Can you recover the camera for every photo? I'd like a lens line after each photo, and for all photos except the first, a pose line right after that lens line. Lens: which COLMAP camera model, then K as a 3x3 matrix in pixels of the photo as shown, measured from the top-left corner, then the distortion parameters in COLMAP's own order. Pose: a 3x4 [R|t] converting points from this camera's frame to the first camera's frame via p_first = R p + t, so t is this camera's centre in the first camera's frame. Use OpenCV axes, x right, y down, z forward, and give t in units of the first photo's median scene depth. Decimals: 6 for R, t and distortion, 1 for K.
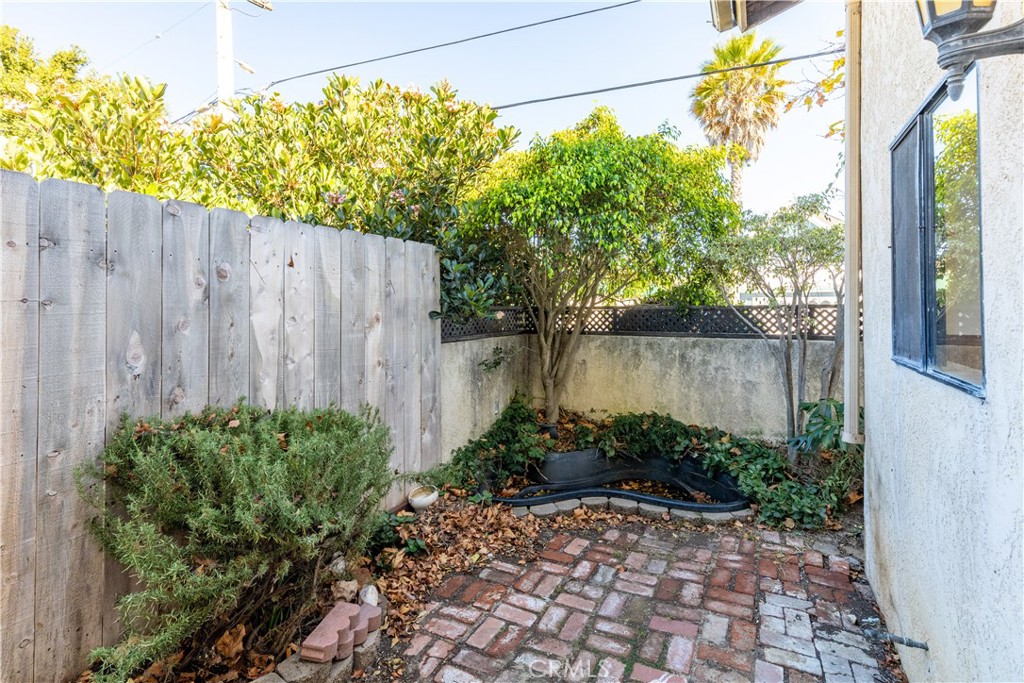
lens RADIAL K [[469.3, 0, 516.1], [0, 469.3, 294.4], [0, 0, 1]] dist [0.001599, 0.000341]
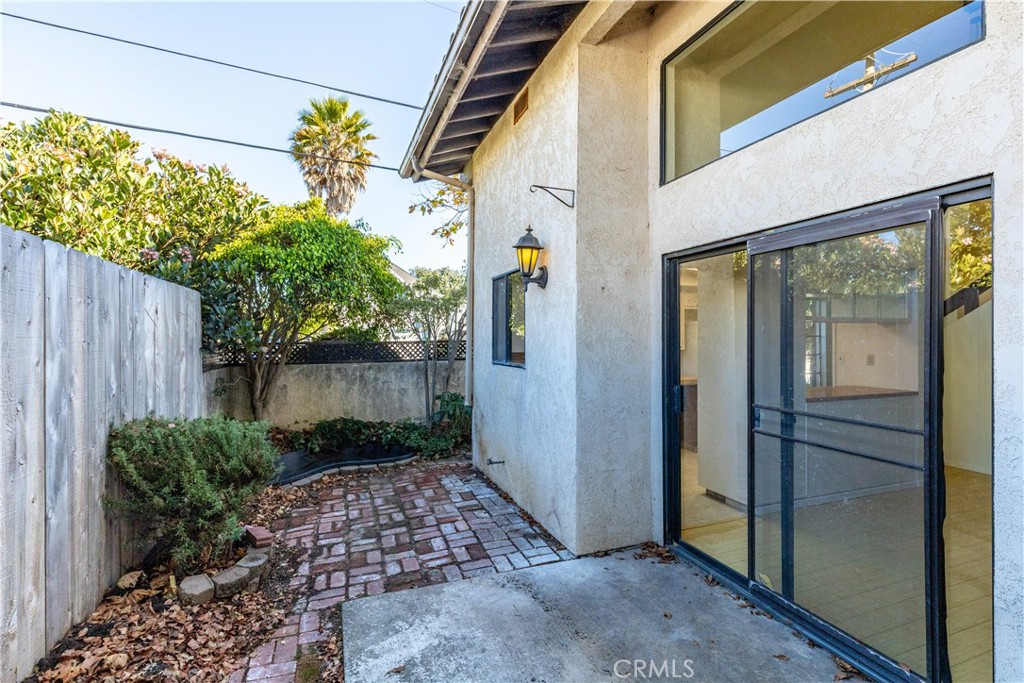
lens RADIAL K [[469.3, 0, 511.5], [0, 469.3, 338.4], [0, 0, 1]] dist [0.001599, 0.000341]
pose [[0.662360, 0.000312, 0.749186, -0.604964], [-0.014446, 0.999819, 0.012356, -0.014771], [-0.749046, -0.019006, 0.662245, -0.444617]]
